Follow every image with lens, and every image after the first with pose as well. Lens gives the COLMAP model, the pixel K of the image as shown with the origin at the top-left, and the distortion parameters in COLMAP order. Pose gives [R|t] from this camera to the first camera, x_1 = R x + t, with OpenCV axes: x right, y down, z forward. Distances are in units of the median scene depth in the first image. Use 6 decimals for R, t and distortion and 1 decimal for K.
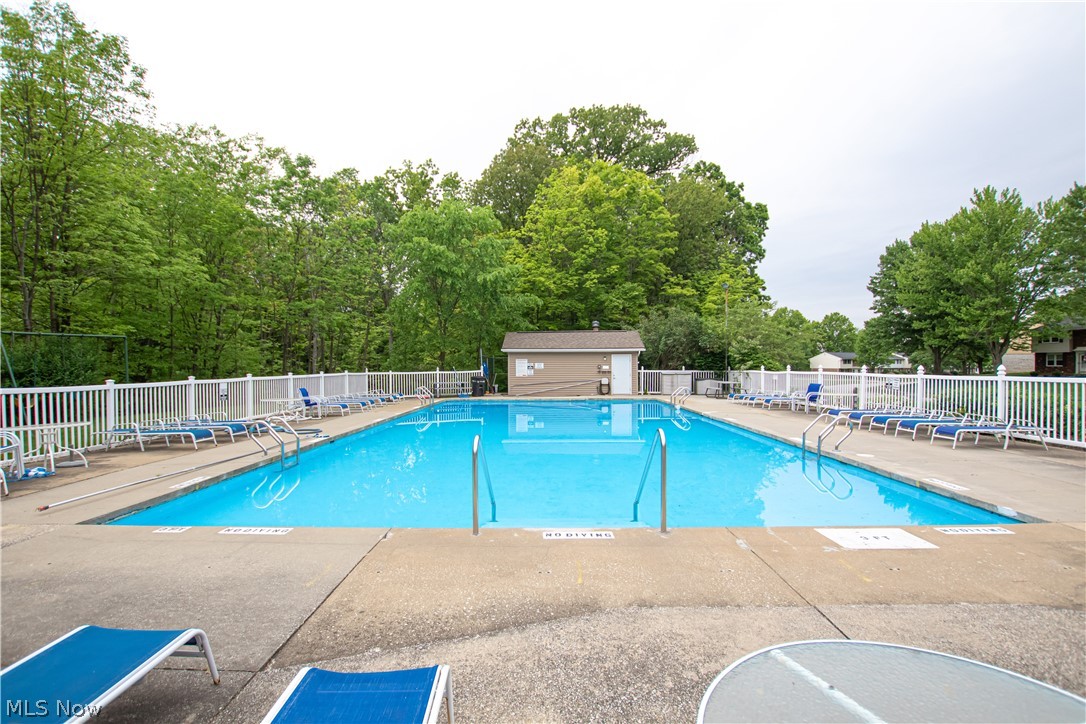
lens RADIAL K [[543.4, 0, 537.1], [0, 543.4, 364.9], [0, 0, 1]] dist [-0.026637, 0.000837]
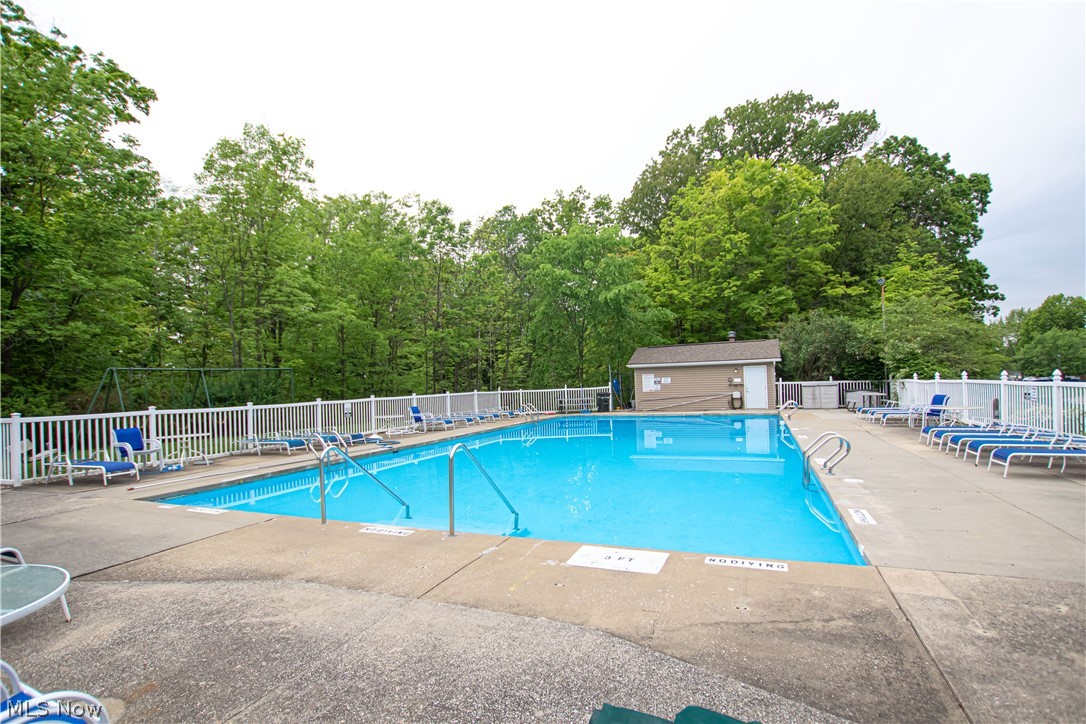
lens RADIAL K [[543.4, 0, 537.1], [0, 543.4, 364.9], [0, 0, 1]] dist [-0.026637, 0.000837]
pose [[0.924789, -0.038188, -0.378559, 0.161500], [0.027973, 0.999082, -0.032448, -0.001190], [0.379451, 0.019418, 0.925008, 0.002033]]
